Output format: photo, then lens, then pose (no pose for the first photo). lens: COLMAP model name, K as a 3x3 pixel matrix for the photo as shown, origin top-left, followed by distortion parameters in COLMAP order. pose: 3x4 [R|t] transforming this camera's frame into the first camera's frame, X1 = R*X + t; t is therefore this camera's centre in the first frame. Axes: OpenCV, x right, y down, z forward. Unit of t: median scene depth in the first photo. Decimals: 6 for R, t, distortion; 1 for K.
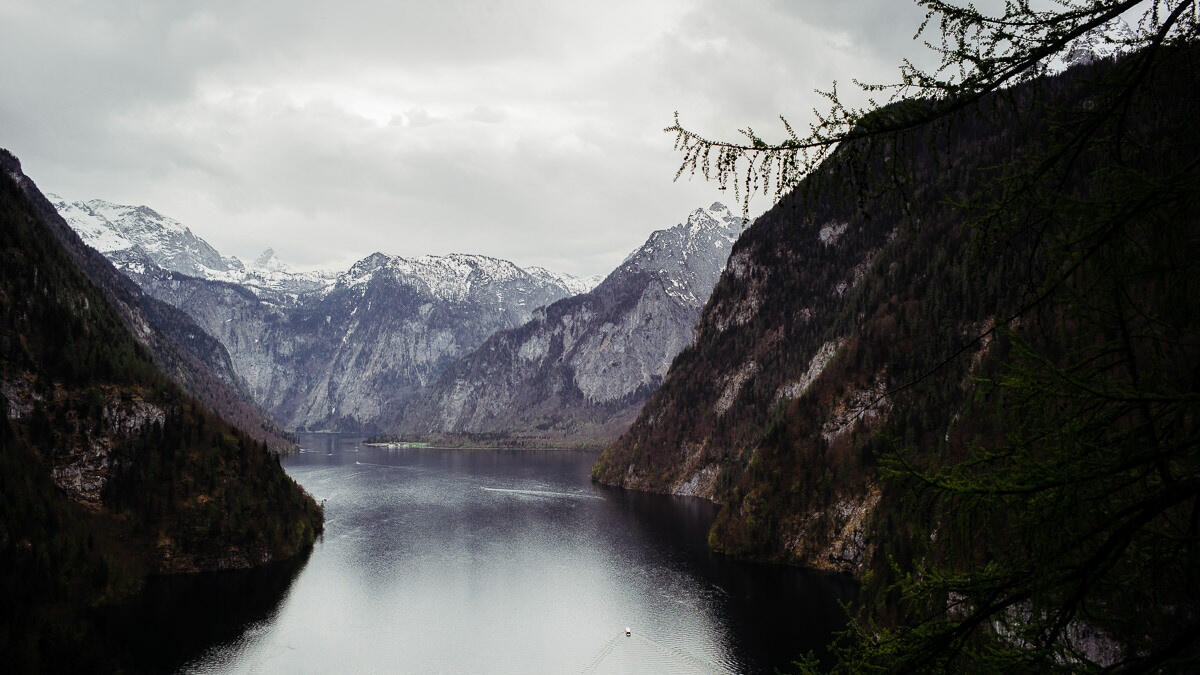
lens RADIAL K [[1176.9, 0, 600.0], [0, 1176.9, 337.5], [0, 0, 1]] dist [-0.008317, 0.002540]
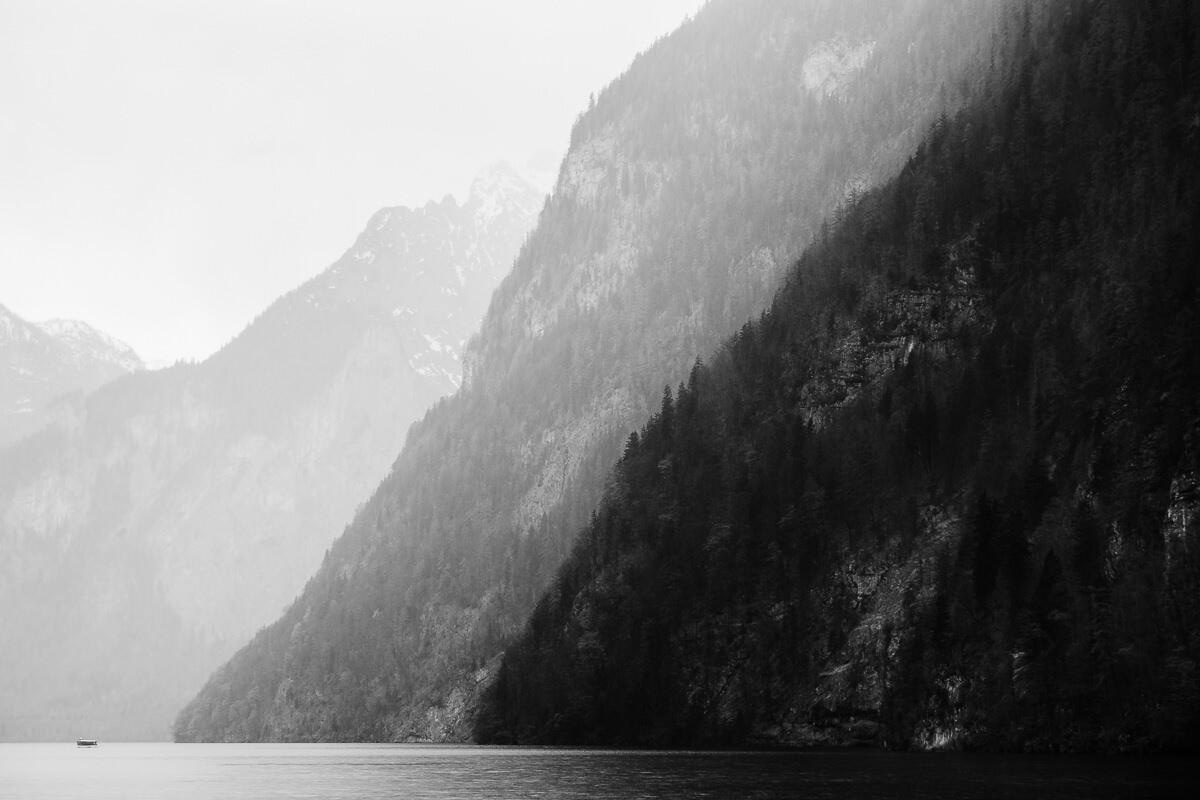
lens RADIAL K [[3021.6, 0, 608.4], [0, 3021.6, 396.7], [0, 0, 1]] dist [0.323960, -1.236521]
pose [[0.992914, 0.015365, 0.117835, 0.025753], [-0.009109, 0.998529, -0.053446, 0.125502], [-0.118482, 0.051994, 0.991594, 0.107101]]
